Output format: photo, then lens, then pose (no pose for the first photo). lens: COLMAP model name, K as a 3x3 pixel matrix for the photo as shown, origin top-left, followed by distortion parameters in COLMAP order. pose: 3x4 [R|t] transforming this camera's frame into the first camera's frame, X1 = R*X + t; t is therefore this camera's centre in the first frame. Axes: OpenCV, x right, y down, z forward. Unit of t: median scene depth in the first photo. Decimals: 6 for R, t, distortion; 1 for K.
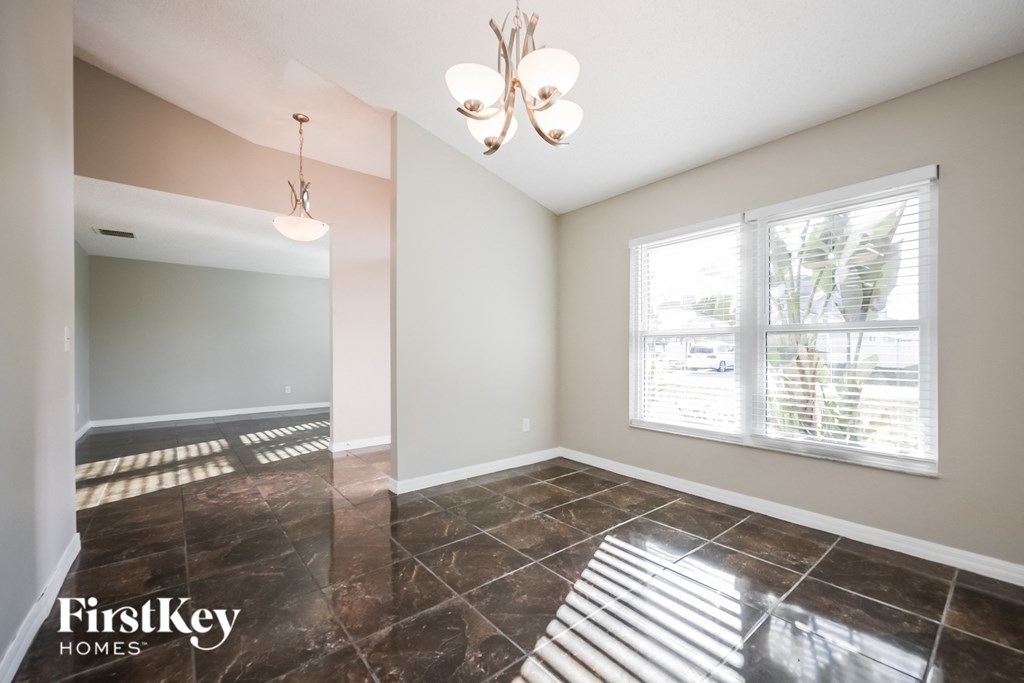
lens RADIAL K [[415.5, 0, 505.5], [0, 415.5, 345.8], [0, 0, 1]] dist [0.003717, 0.000285]
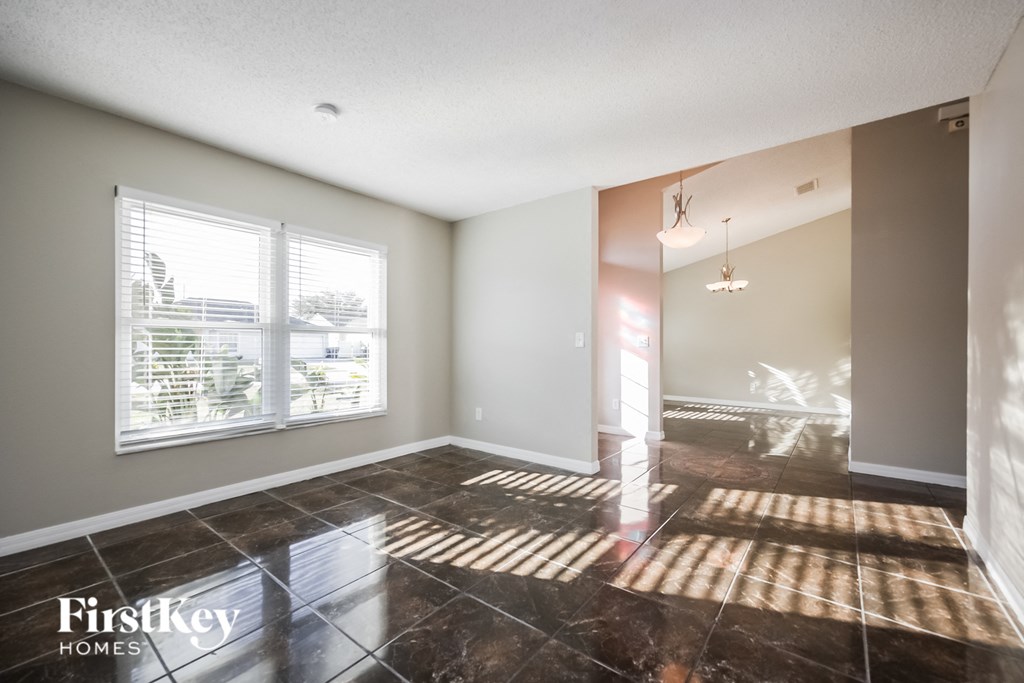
lens RADIAL K [[415.5, 0, 506.4], [0, 415.5, 342.8], [0, 0, 1]] dist [0.003717, 0.000285]
pose [[-0.213860, 0.004142, 0.976856, -1.566317], [0.001453, 0.999991, -0.003922, 0.001983], [-0.976863, 0.000581, -0.213864, 1.791356]]
